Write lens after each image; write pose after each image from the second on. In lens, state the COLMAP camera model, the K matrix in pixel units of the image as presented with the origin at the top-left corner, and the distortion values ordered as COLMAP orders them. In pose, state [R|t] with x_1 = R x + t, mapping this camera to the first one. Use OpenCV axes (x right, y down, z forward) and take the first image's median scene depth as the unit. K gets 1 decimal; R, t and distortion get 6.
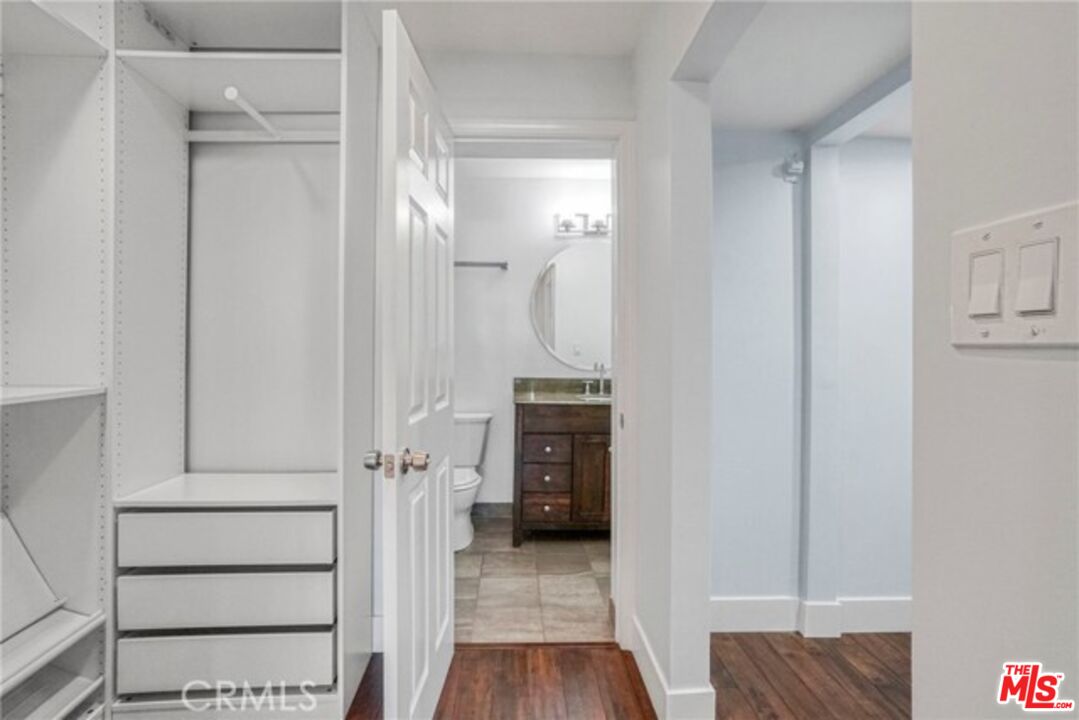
lens RADIAL K [[493.1, 0, 539.5], [0, 493.1, 360.0], [0, 0, 1]] dist [-0.036507, 0.000269]
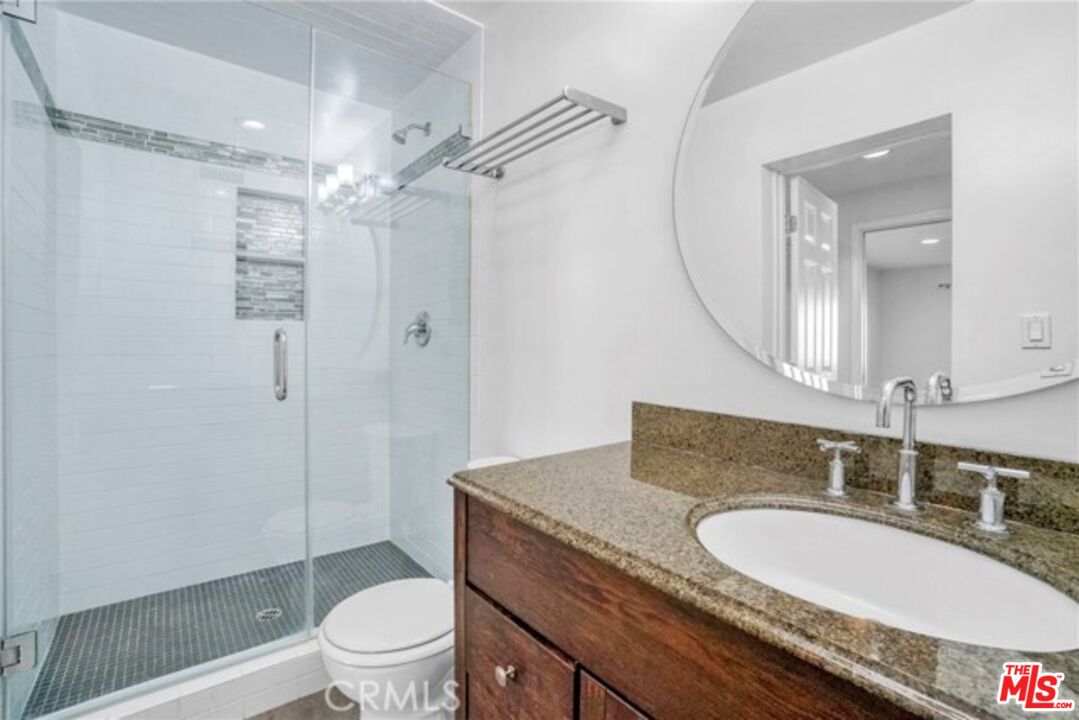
lens RADIAL K [[493.1, 0, 539.5], [0, 493.1, 360.0], [0, 0, 1]] dist [-0.036507, 0.000269]
pose [[0.599250, 0.029260, -0.800027, 0.213464], [-0.028911, 0.999471, 0.014899, 0.001125], [0.800040, 0.014202, 0.599779, 0.758995]]
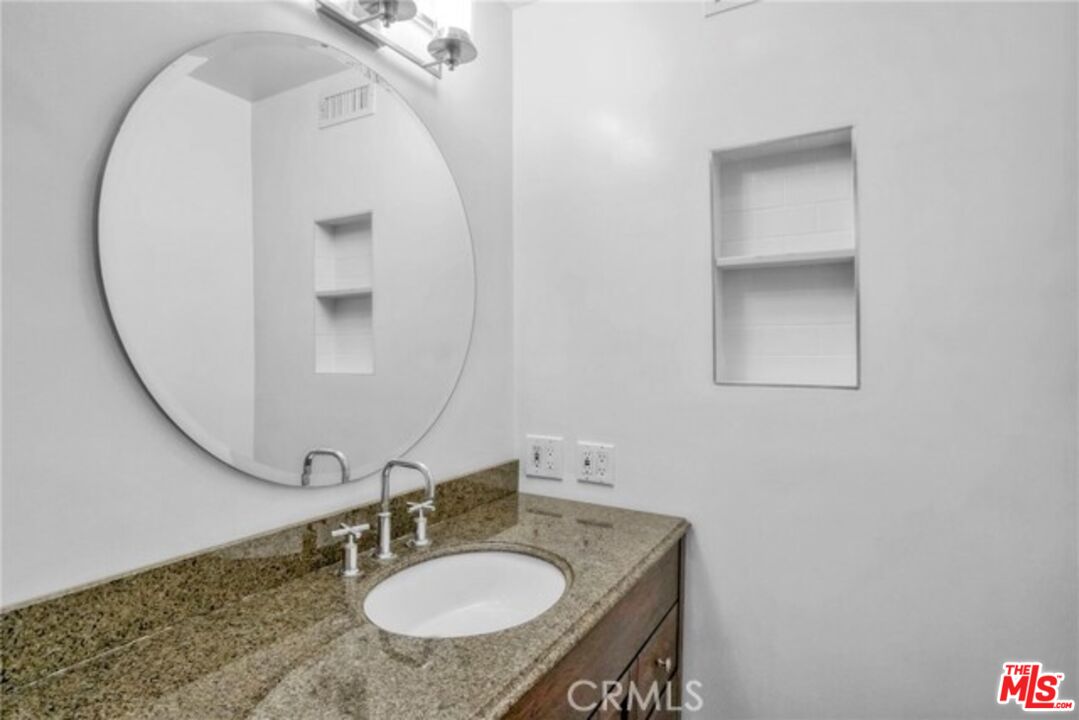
lens RADIAL K [[557.4, 0, 540.3], [0, 557.4, 352.9], [0, 0, 1]] dist [-0.014302, 0.000063]
pose [[0.532056, -0.010003, 0.846650, -0.117511], [0.021225, 0.999774, -0.001526, -0.056893], [-0.846443, 0.018782, 0.532147, 0.766355]]
